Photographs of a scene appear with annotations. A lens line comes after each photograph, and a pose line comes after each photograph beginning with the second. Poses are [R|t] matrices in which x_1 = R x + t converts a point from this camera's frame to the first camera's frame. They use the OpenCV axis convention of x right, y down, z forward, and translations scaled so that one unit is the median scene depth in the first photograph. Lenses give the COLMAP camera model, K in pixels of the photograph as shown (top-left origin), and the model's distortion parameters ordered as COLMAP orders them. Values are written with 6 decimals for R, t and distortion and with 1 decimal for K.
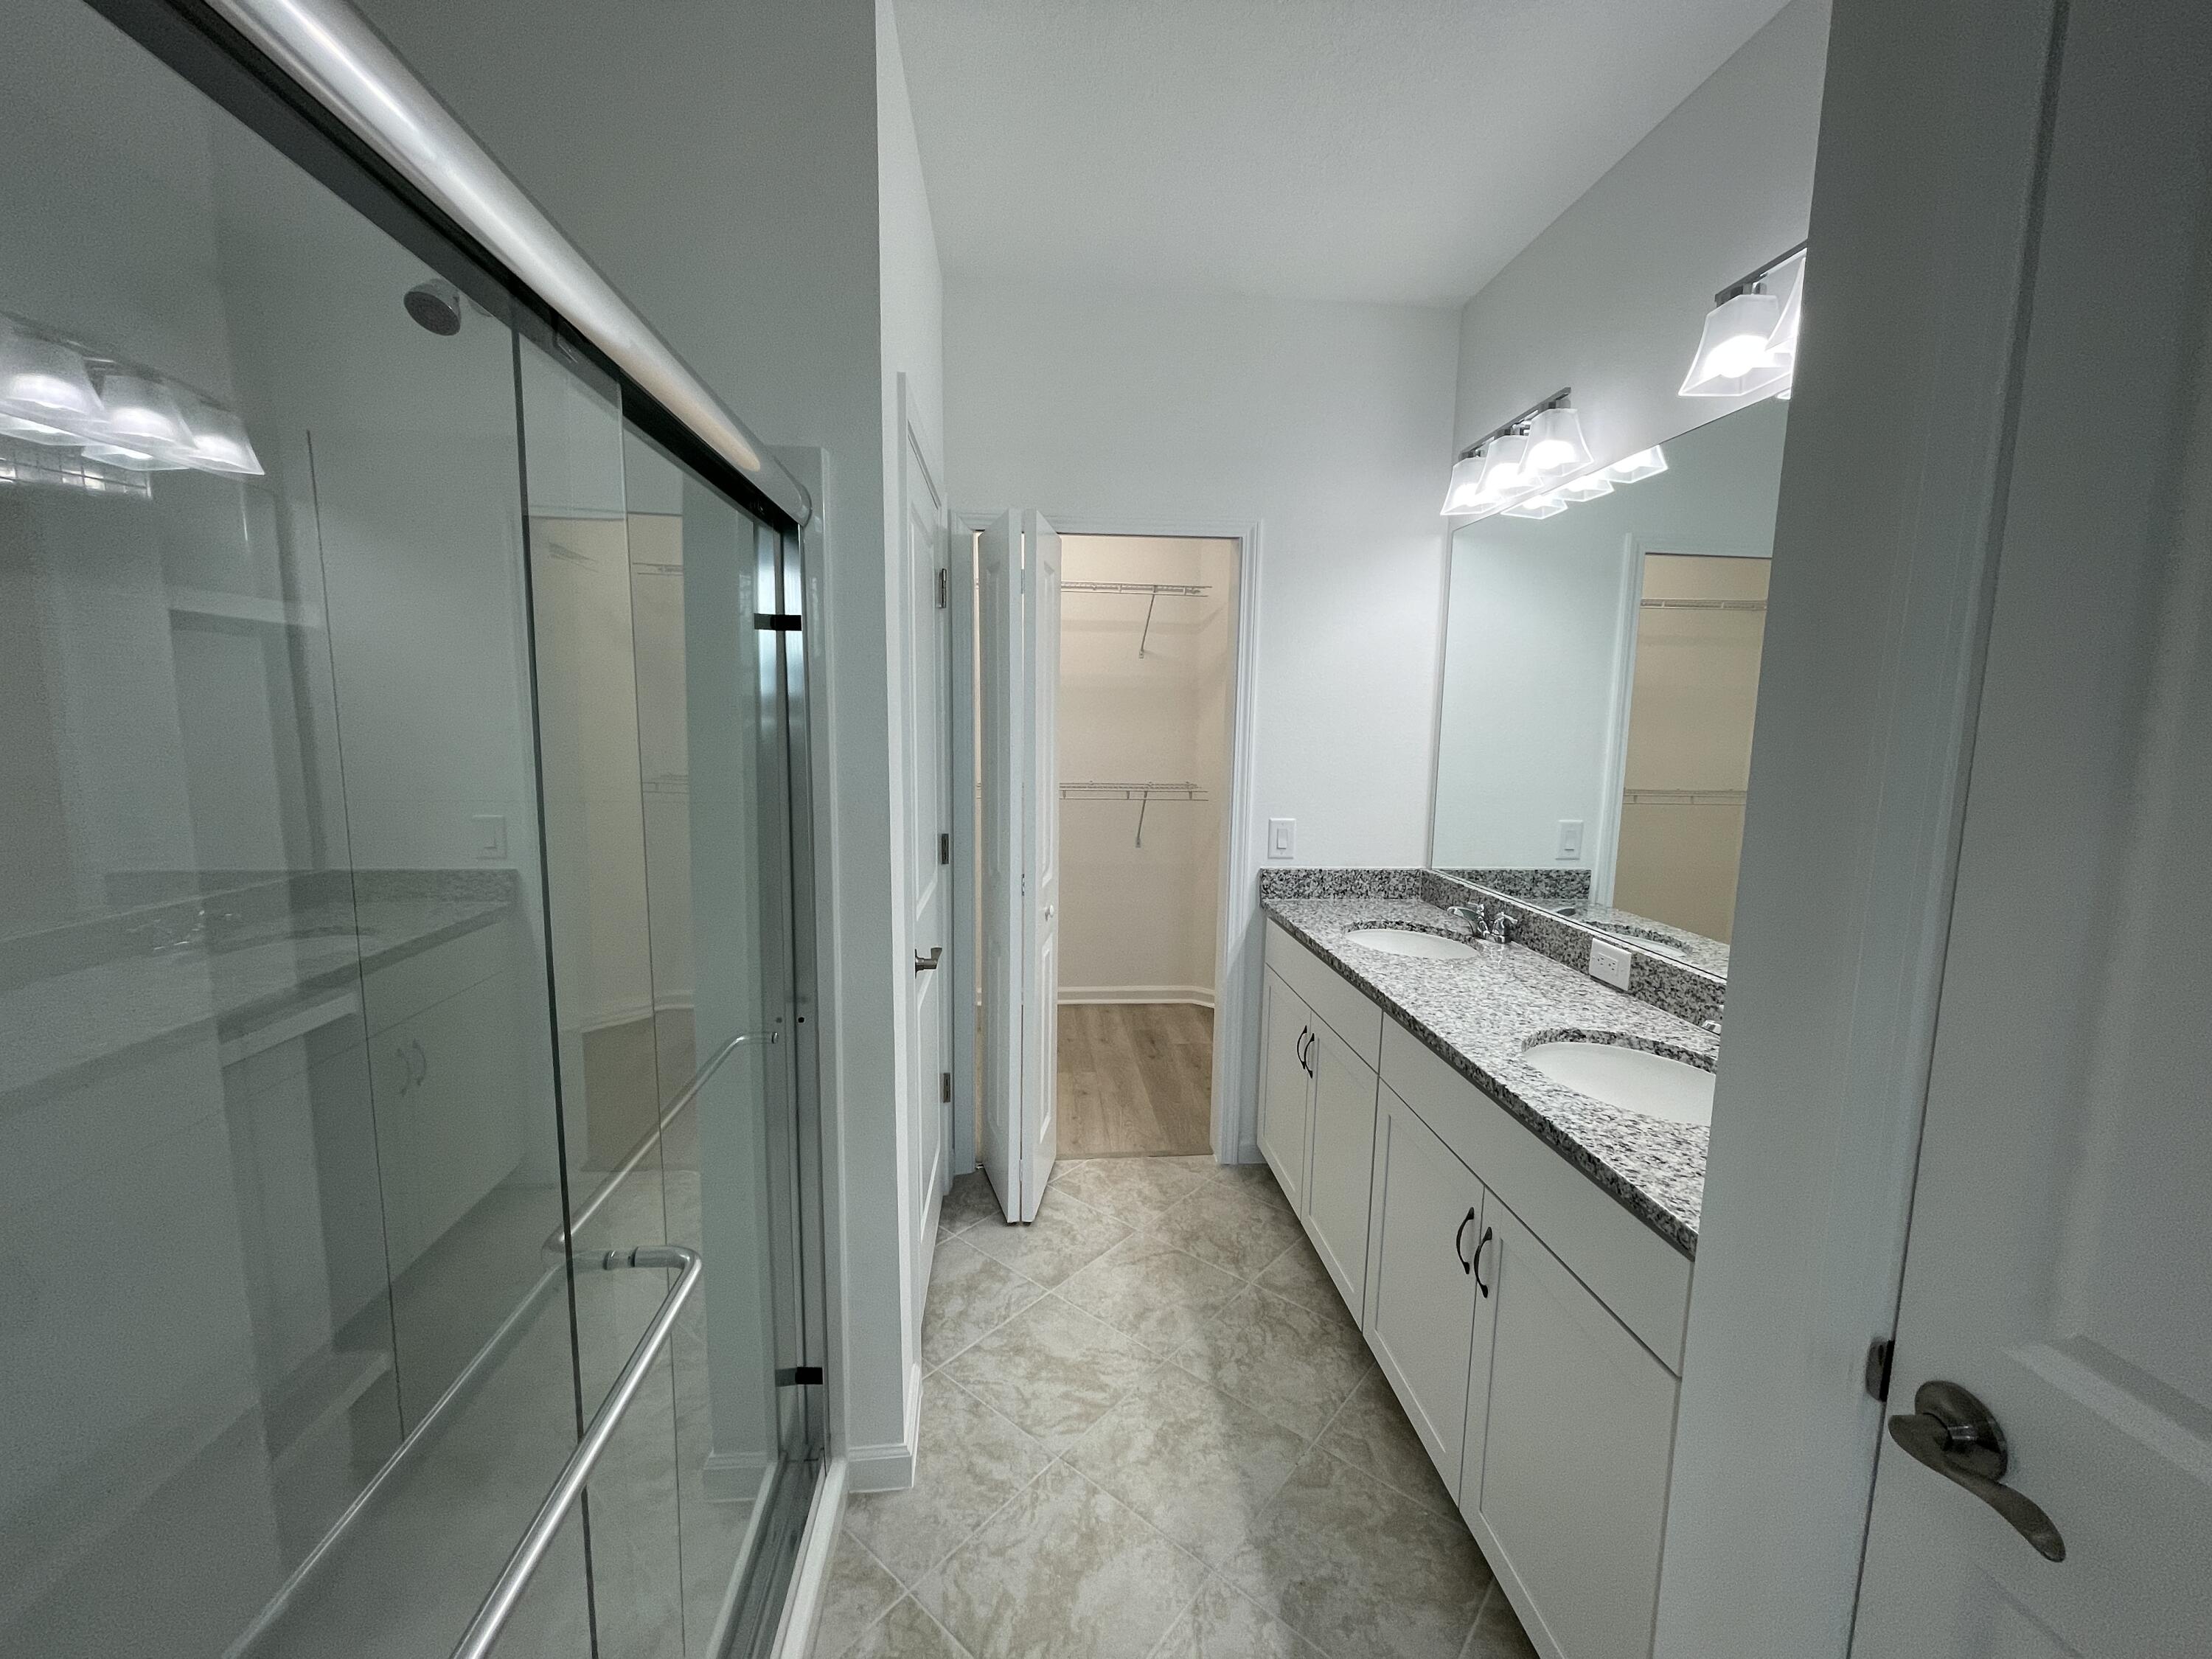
lens RADIAL K [[890.5, 0, 1098.9], [0, 890.5, 834.0], [0, 0, 1]] dist [-0.000280, -0.000421]
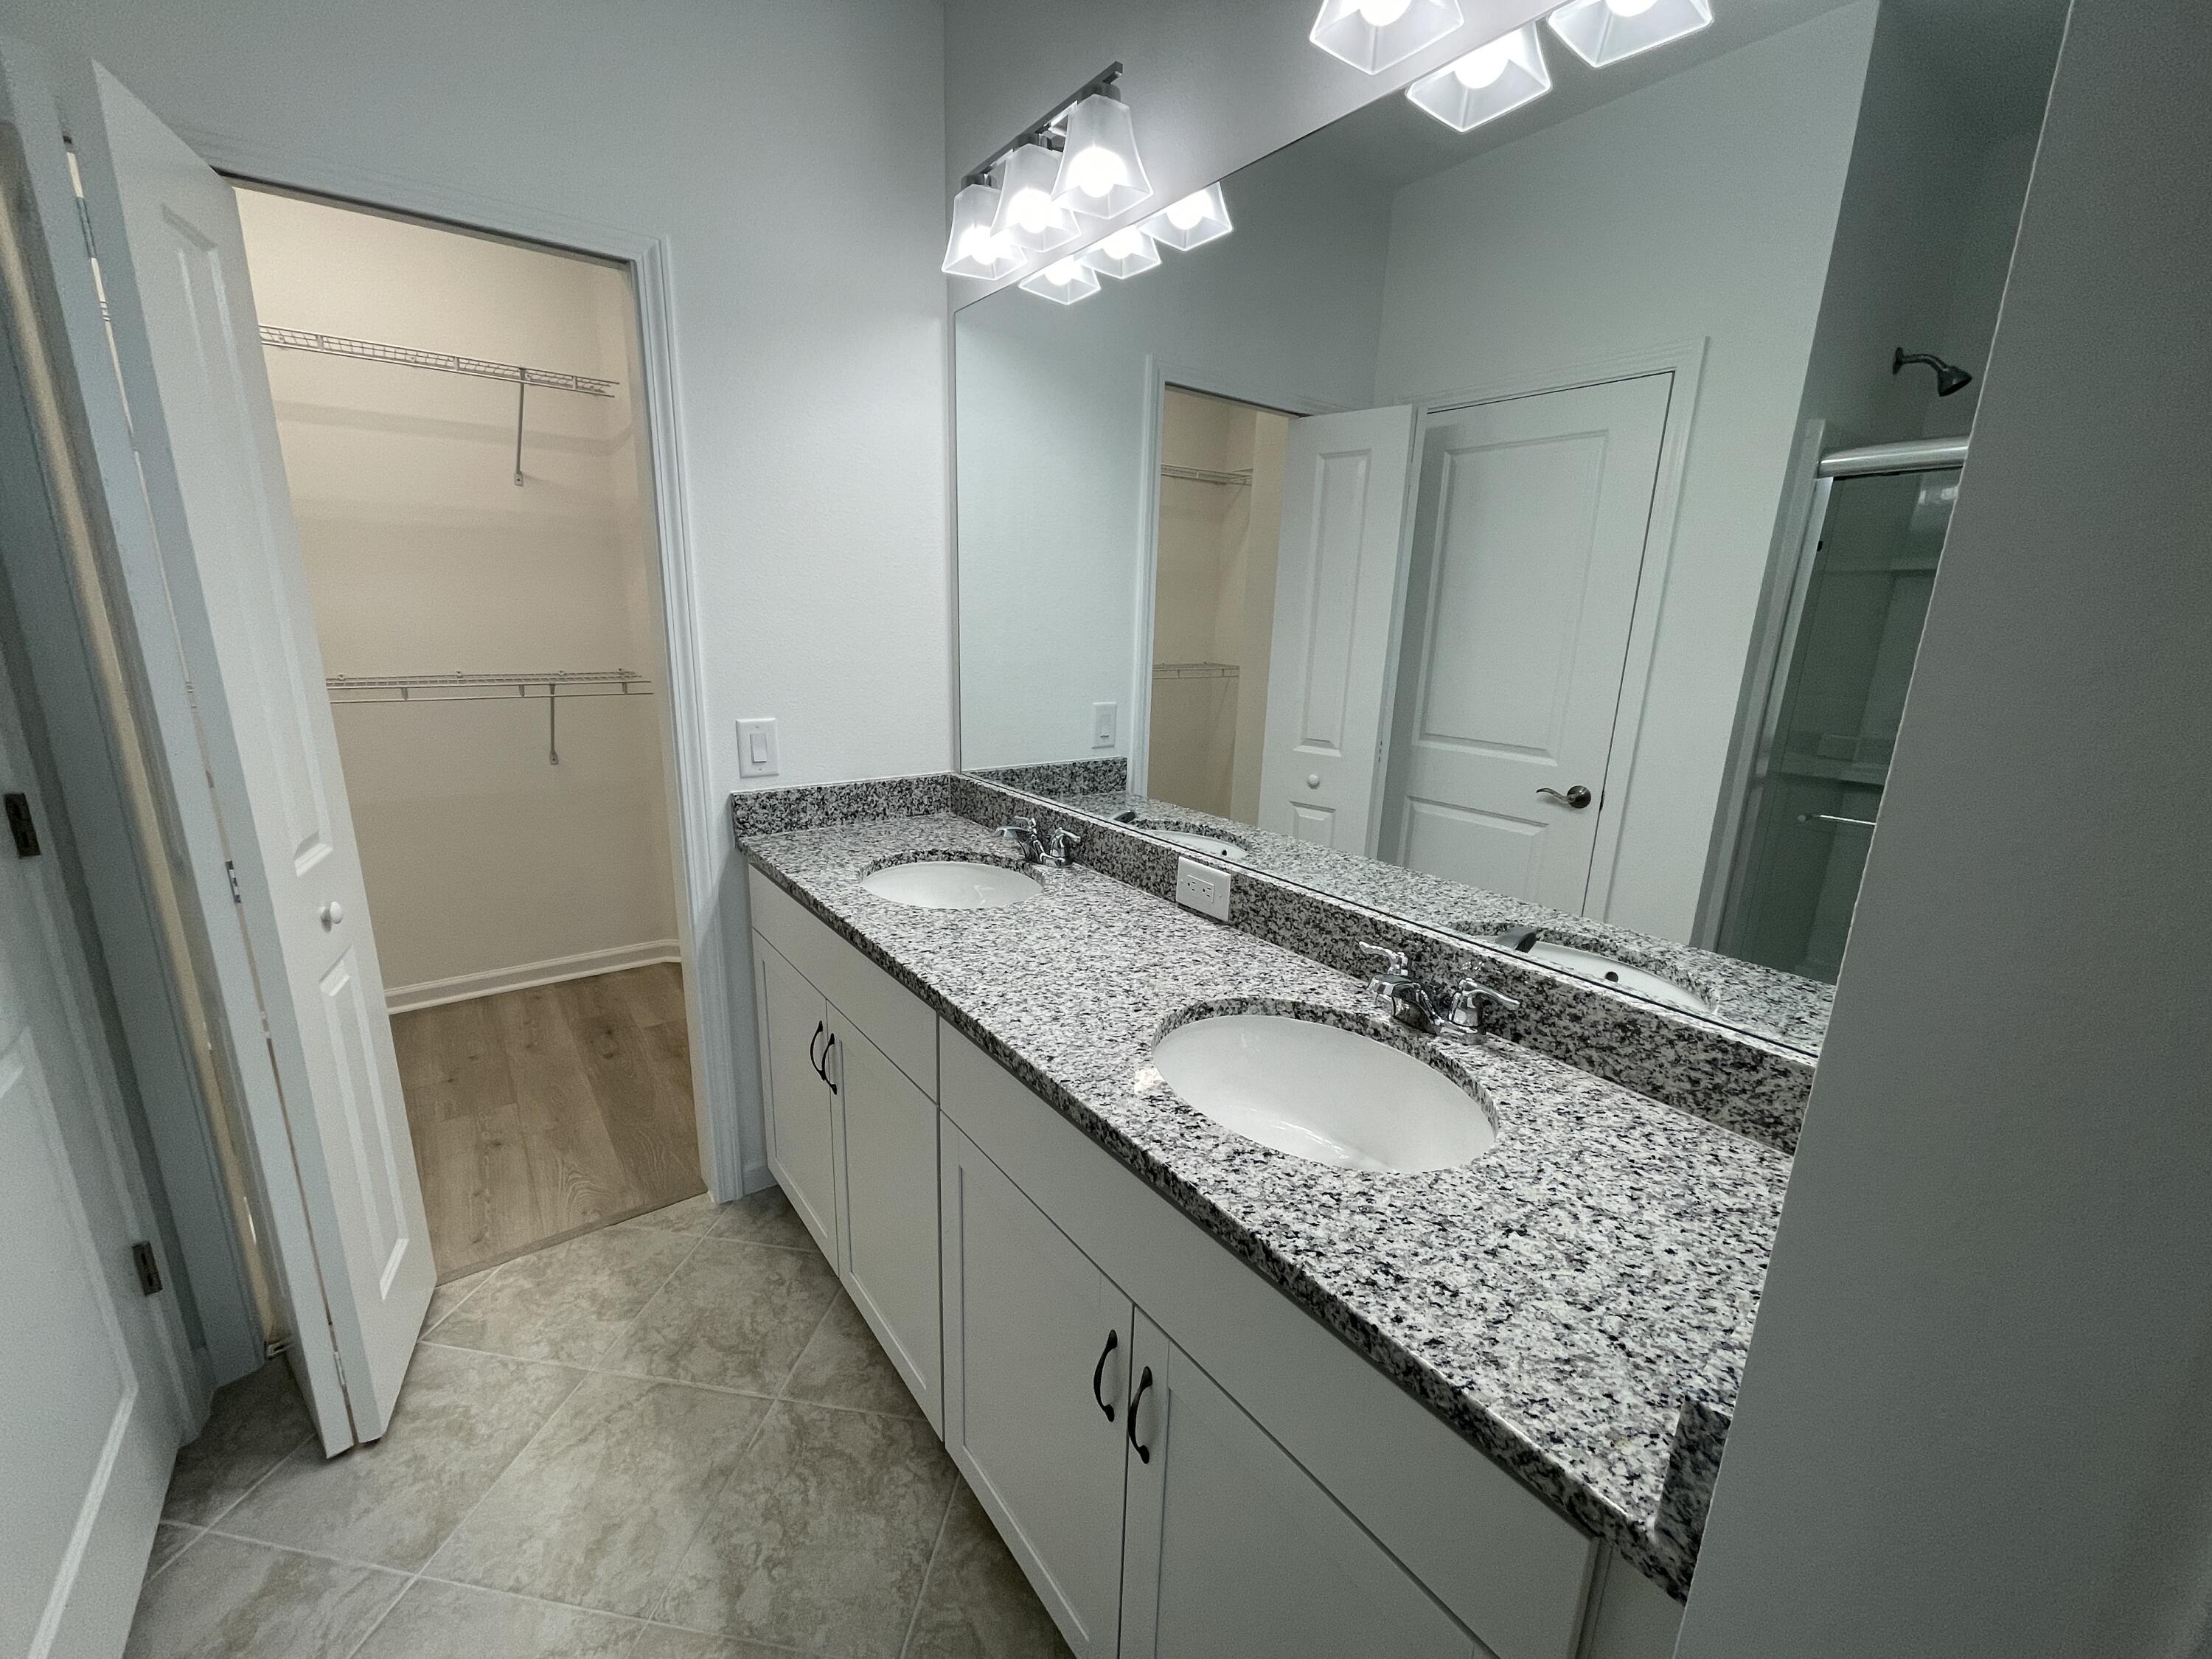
lens RADIAL K [[890.5, 0, 1098.9], [0, 890.5, 834.0], [0, 0, 1]] dist [-0.000280, -0.000421]
pose [[0.850419, -0.121551, 0.511871, 0.080185], [0.055269, 0.988202, 0.142839, -0.015912], [-0.523194, -0.093182, 0.847104, 0.315667]]
